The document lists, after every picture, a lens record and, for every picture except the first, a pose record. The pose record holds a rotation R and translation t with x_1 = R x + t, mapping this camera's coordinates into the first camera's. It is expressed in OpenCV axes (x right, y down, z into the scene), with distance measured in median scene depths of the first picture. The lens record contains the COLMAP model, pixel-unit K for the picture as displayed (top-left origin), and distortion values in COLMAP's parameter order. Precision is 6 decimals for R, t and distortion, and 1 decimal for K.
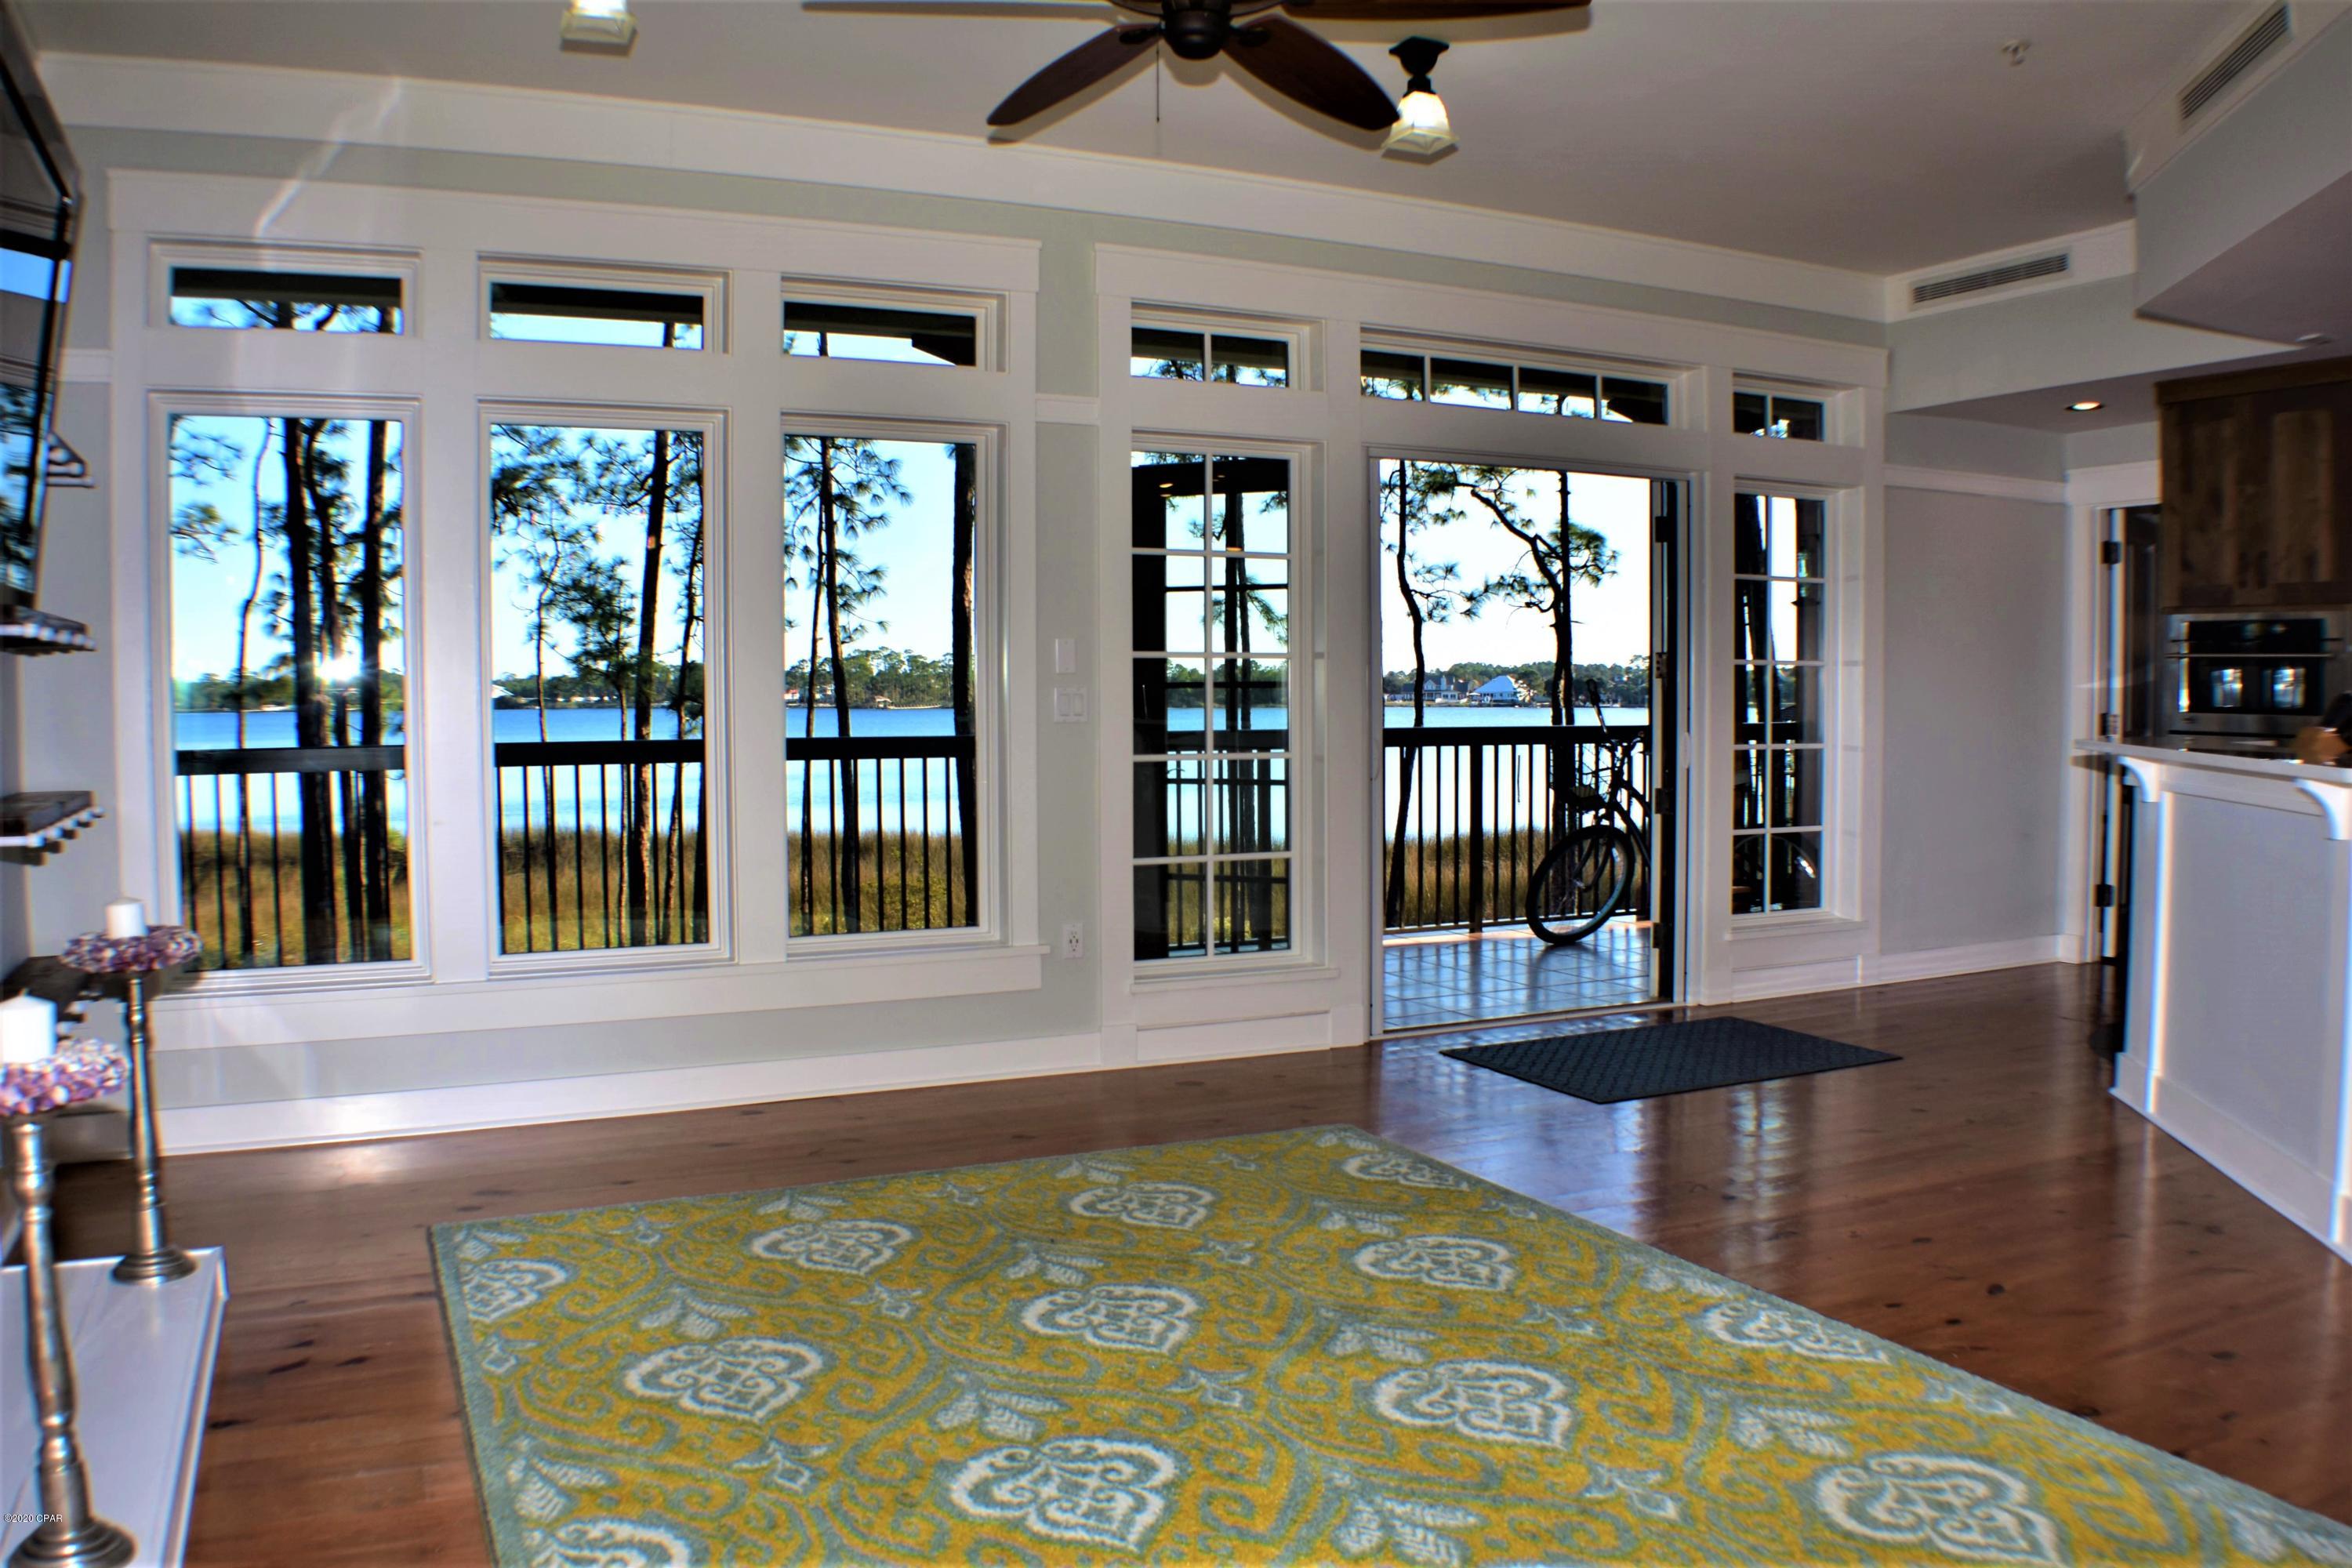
lens RADIAL K [[1810.7, 0, 1176.0], [0, 1810.7, 784.0], [0, 0, 1]] dist [-0.169383, 0.050824]
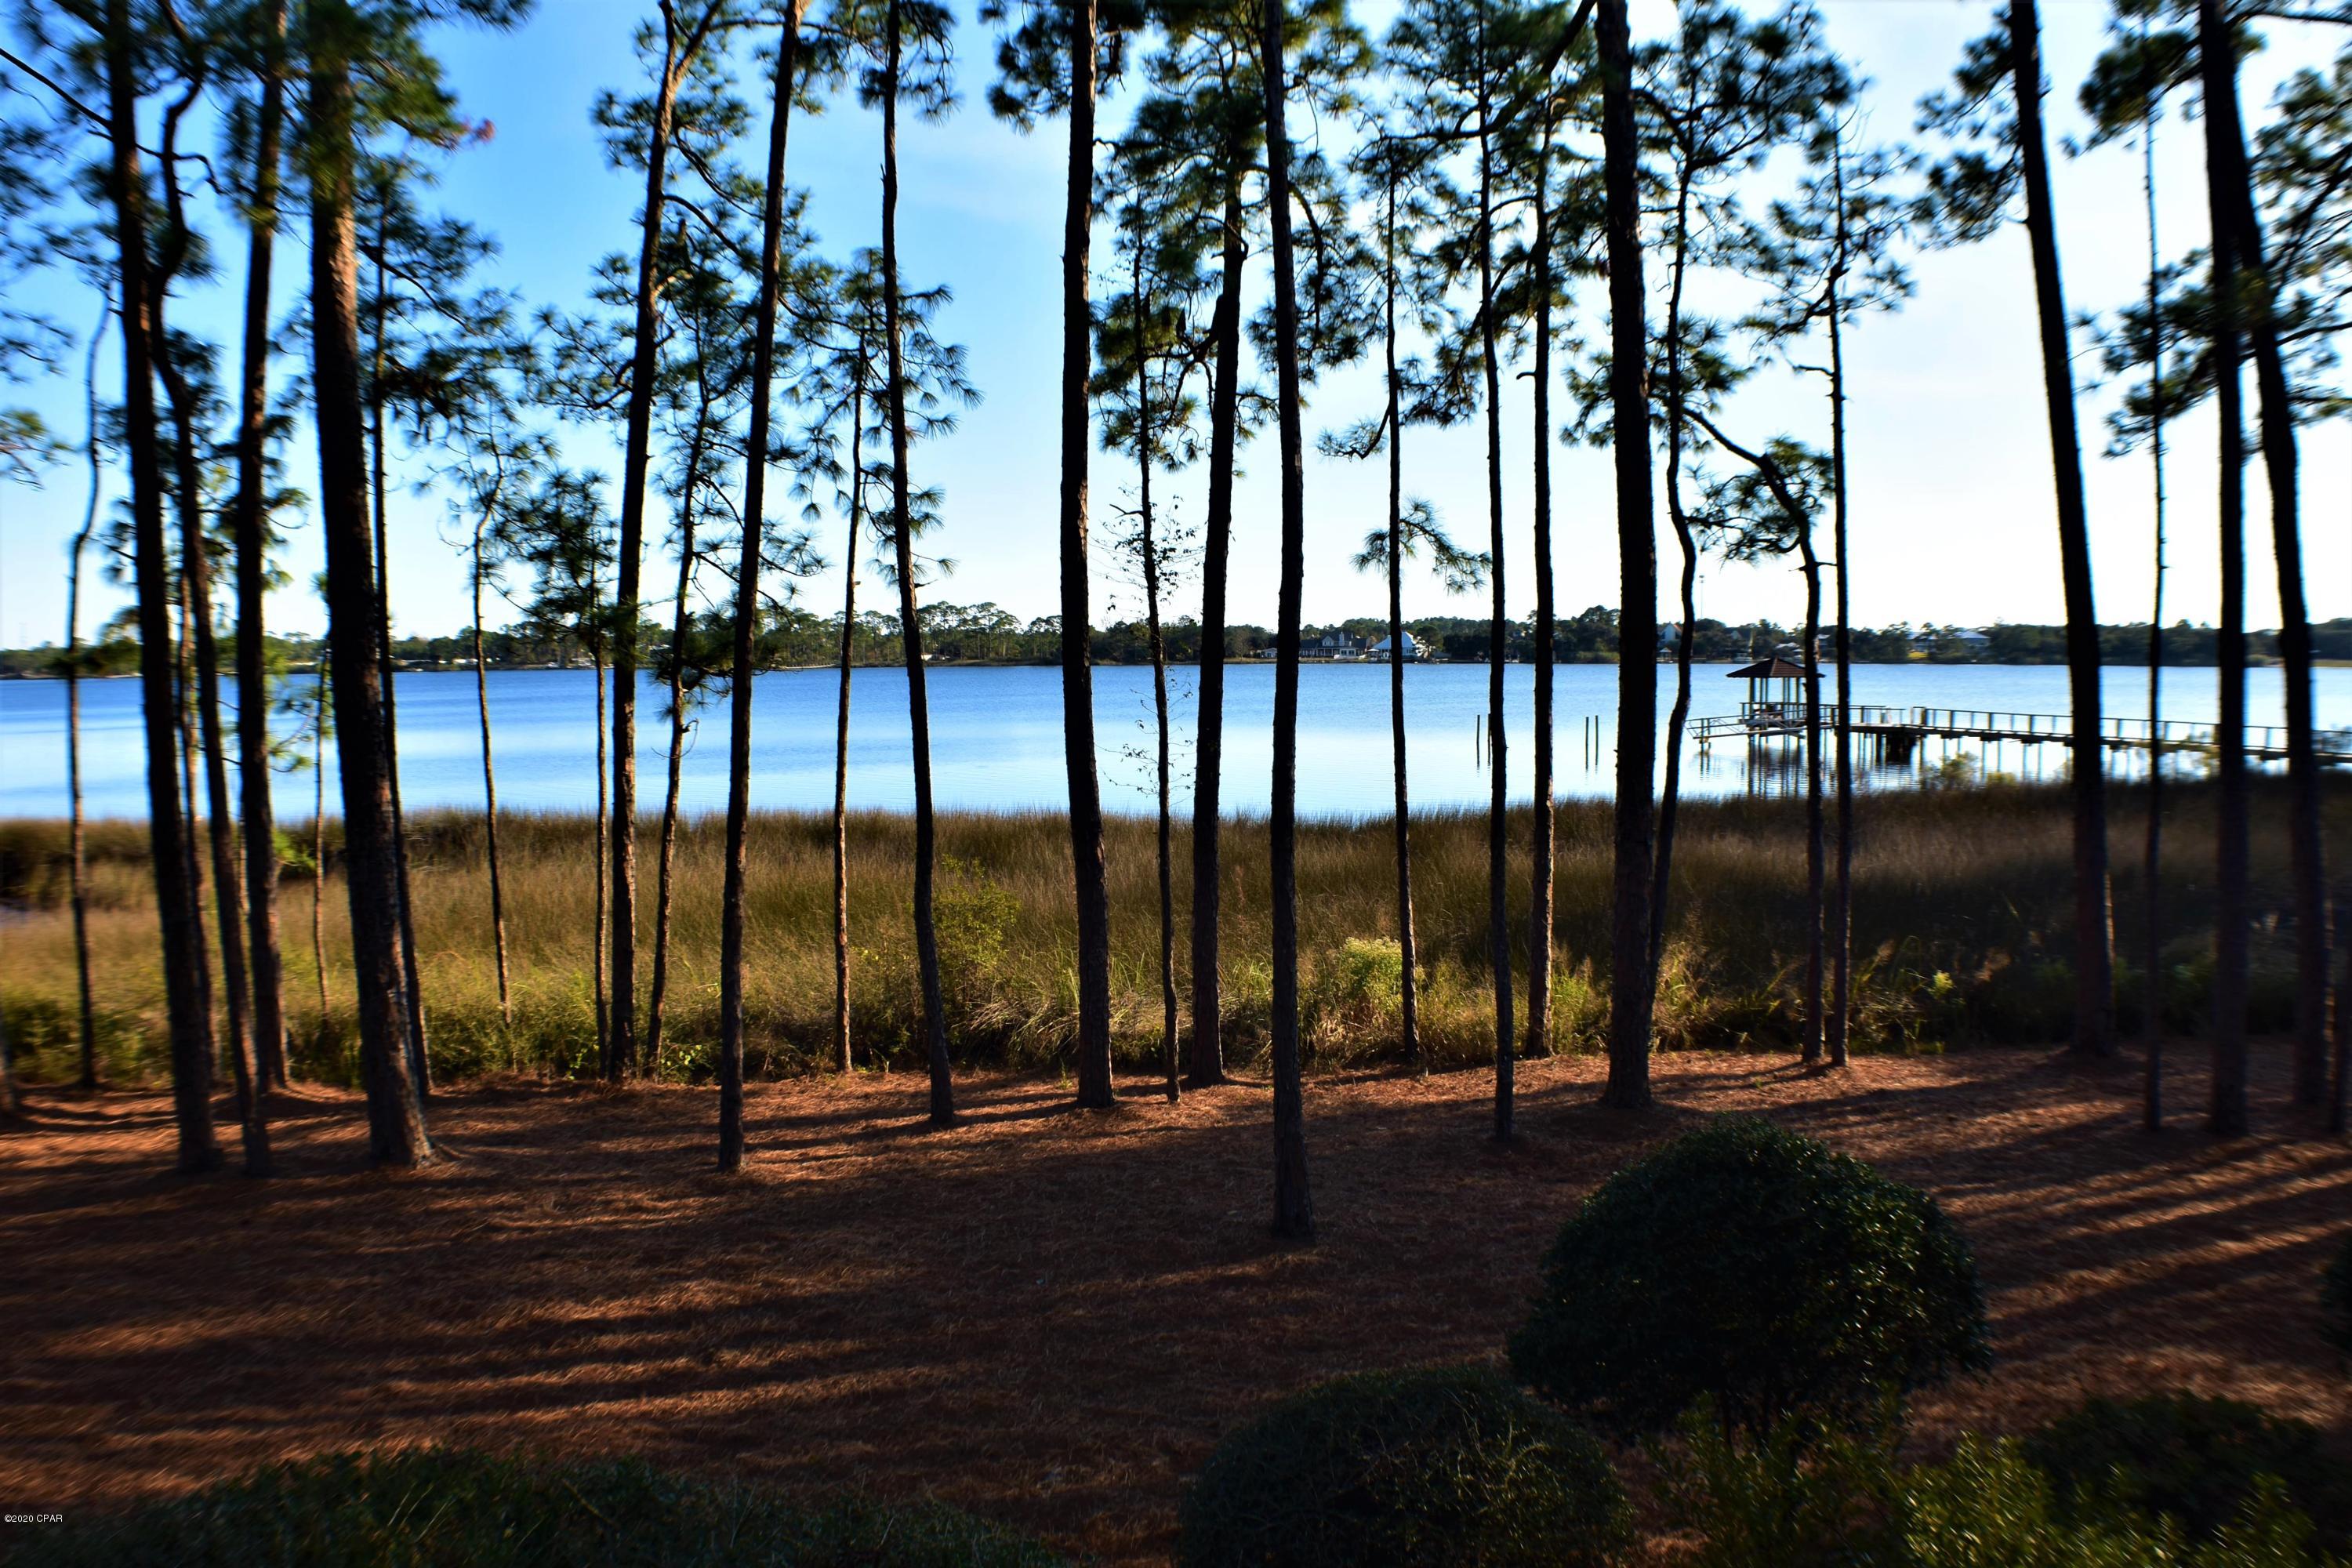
lens RADIAL K [[1810.7, 0, 1176.0], [0, 1810.7, 784.0], [0, 0, 1]] dist [-0.169383, 0.050824]
pose [[0.998062, -0.008316, 0.061670, -0.114899], [0.006858, 0.999693, 0.023825, -0.014033], [-0.061849, -0.023356, 0.997812, 0.243917]]
